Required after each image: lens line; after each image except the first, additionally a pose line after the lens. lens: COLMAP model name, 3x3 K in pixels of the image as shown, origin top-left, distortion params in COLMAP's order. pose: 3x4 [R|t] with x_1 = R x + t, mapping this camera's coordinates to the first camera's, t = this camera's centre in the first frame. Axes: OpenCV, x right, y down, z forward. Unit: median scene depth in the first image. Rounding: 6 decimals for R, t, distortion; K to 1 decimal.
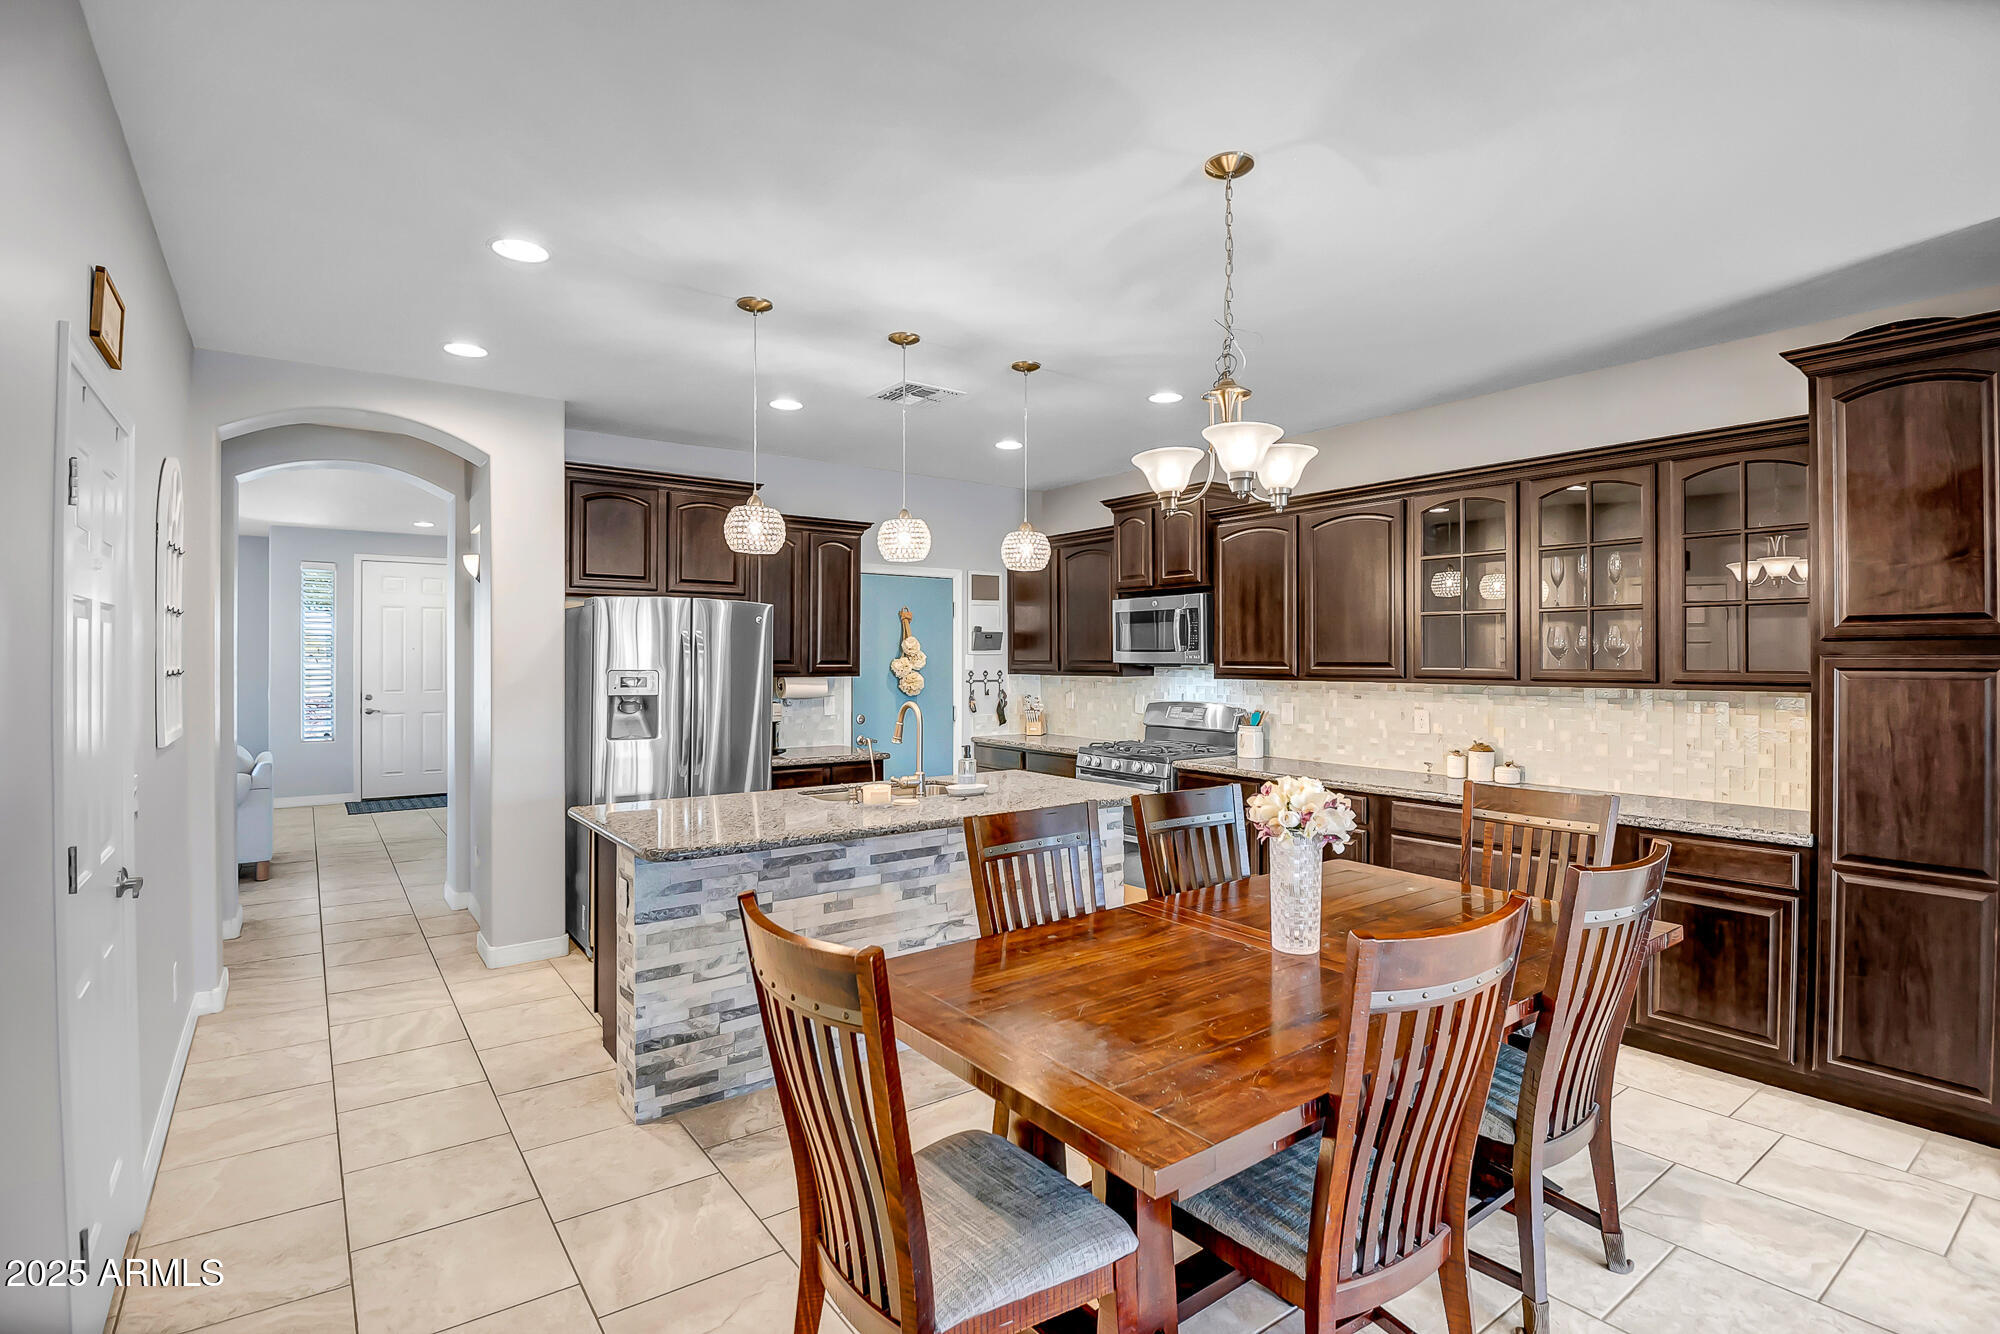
lens RADIAL K [[953.3, 0, 991.6], [0, 953.3, 658.6], [0, 0, 1]] dist [-0.006984, -0.015806]
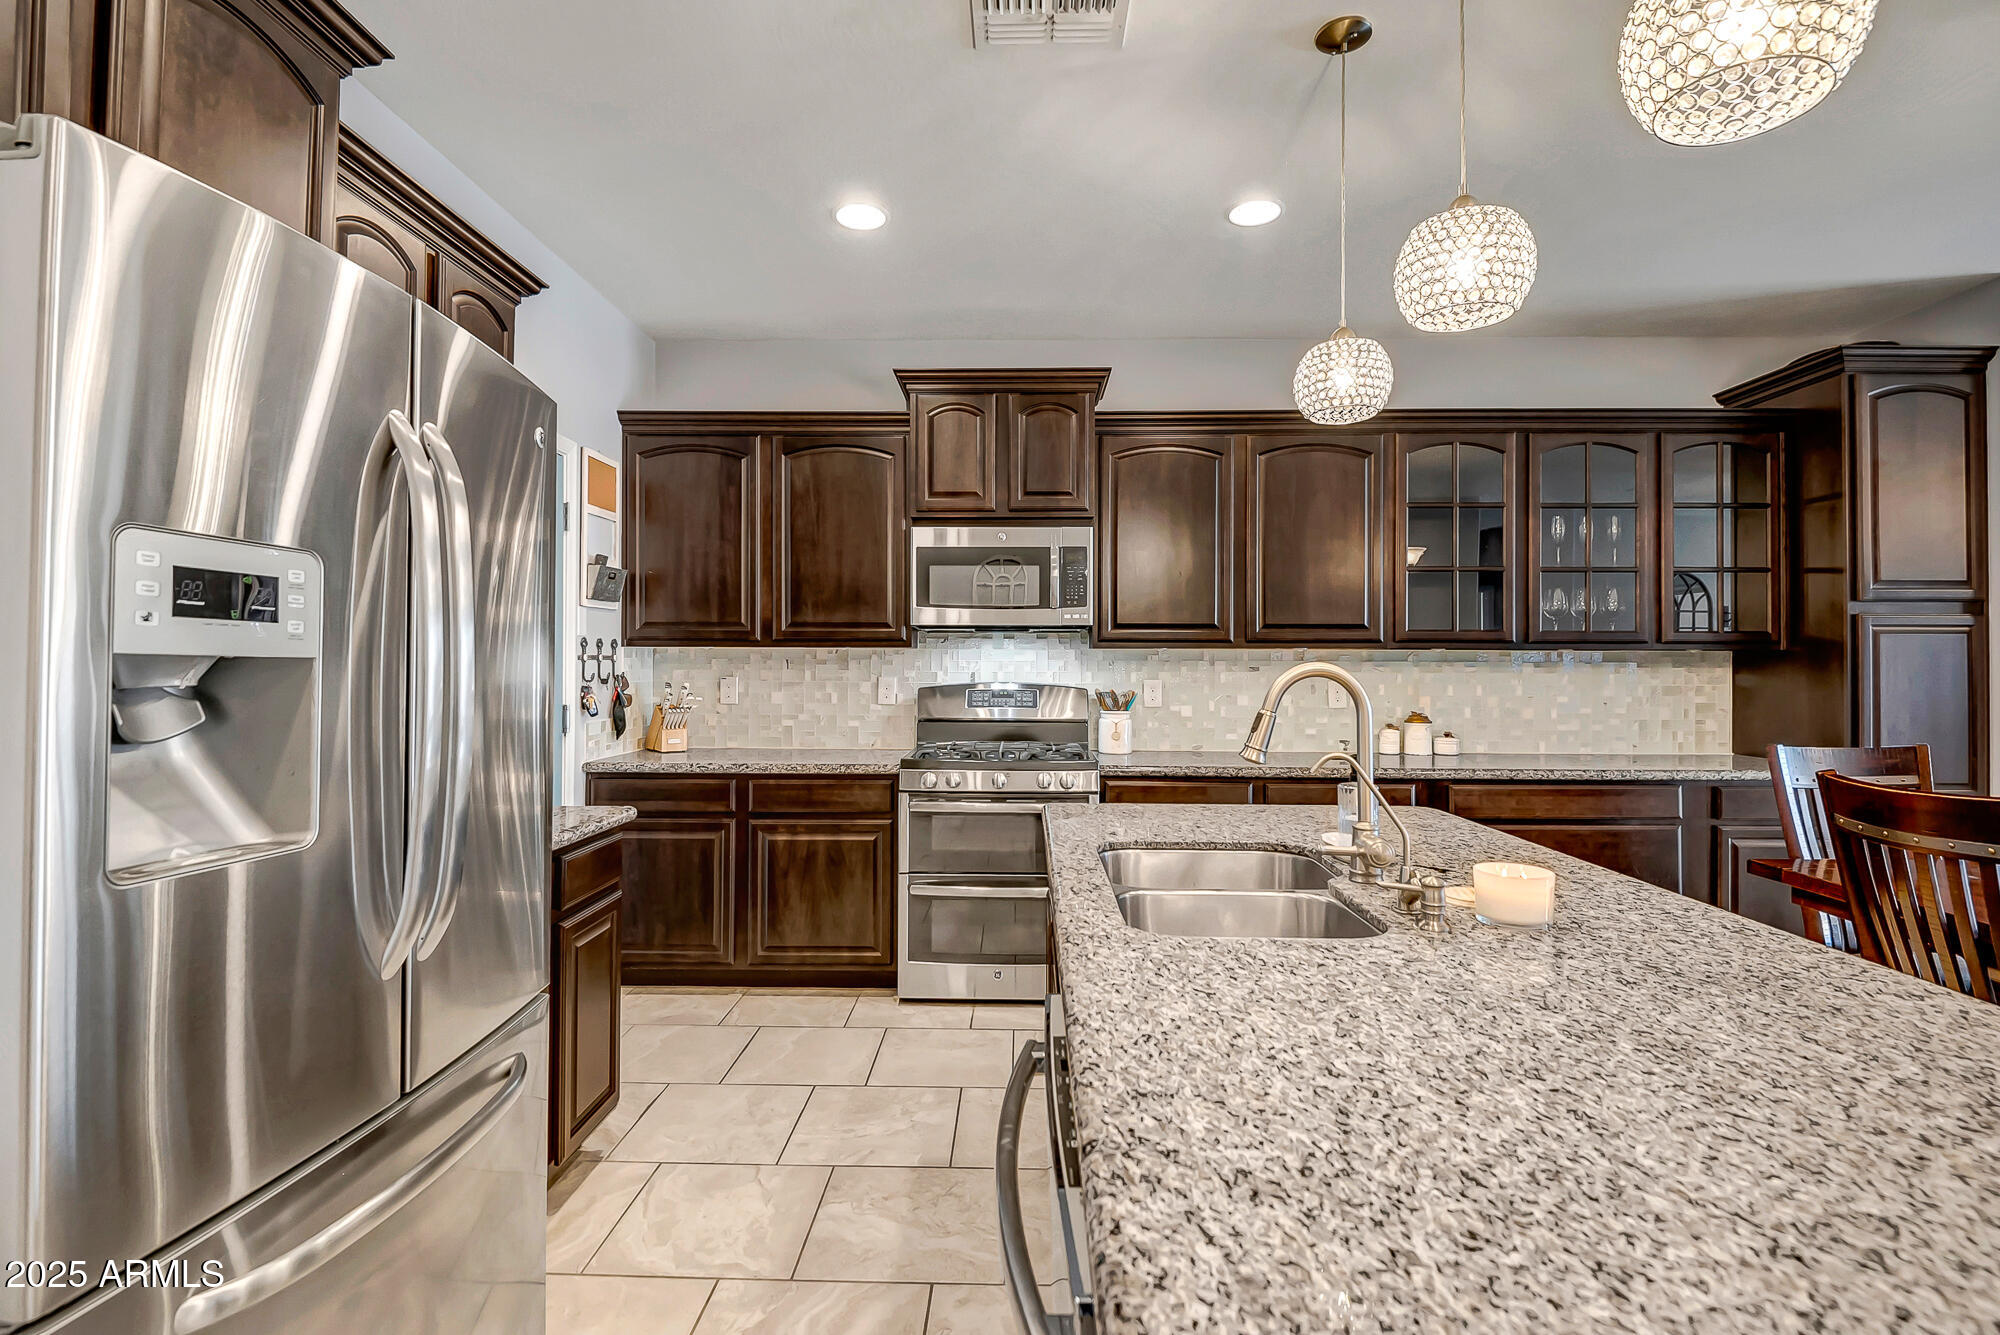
lens RADIAL K [[953.3, 0, 1003.4], [0, 953.3, 660.6], [0, 0, 1]] dist [-0.006984, -0.015806]
pose [[0.618975, 0.004114, 0.785400, -0.415527], [-0.001949, 0.999991, -0.003702, 0.037959], [-0.785409, 0.000760, 0.618977, 0.684300]]
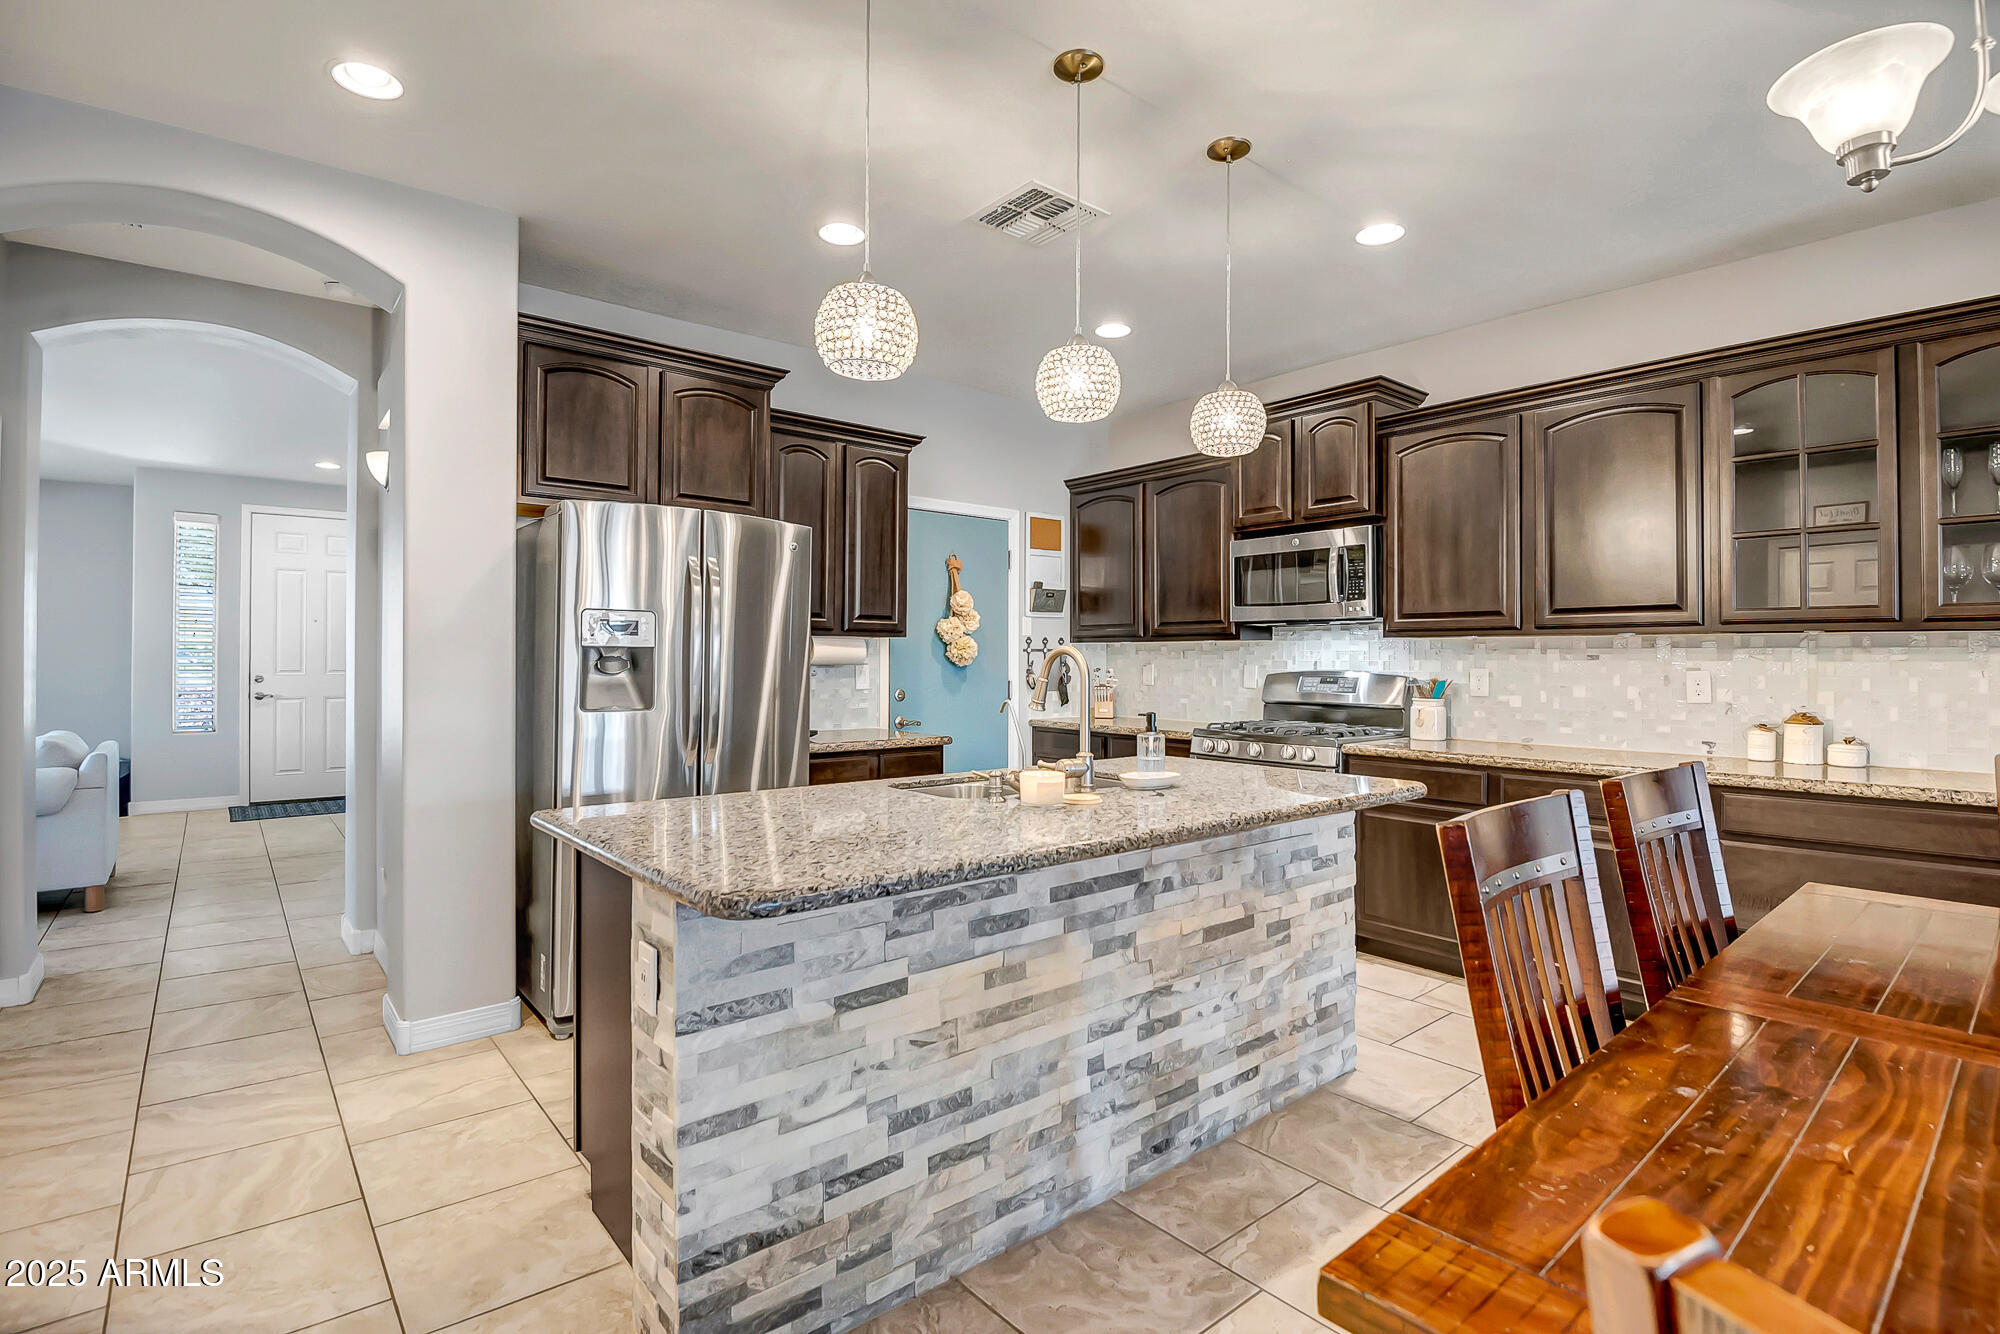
lens RADIAL K [[953.3, 0, 989.1], [0, 953.3, 657.3], [0, 0, 1]] dist [-0.006984, -0.015806]
pose [[0.998276, 0.002566, 0.058636, -0.143593], [-0.002402, 0.999993, -0.002867, 0.045053], [-0.058643, 0.002721, 0.998275, 0.286969]]
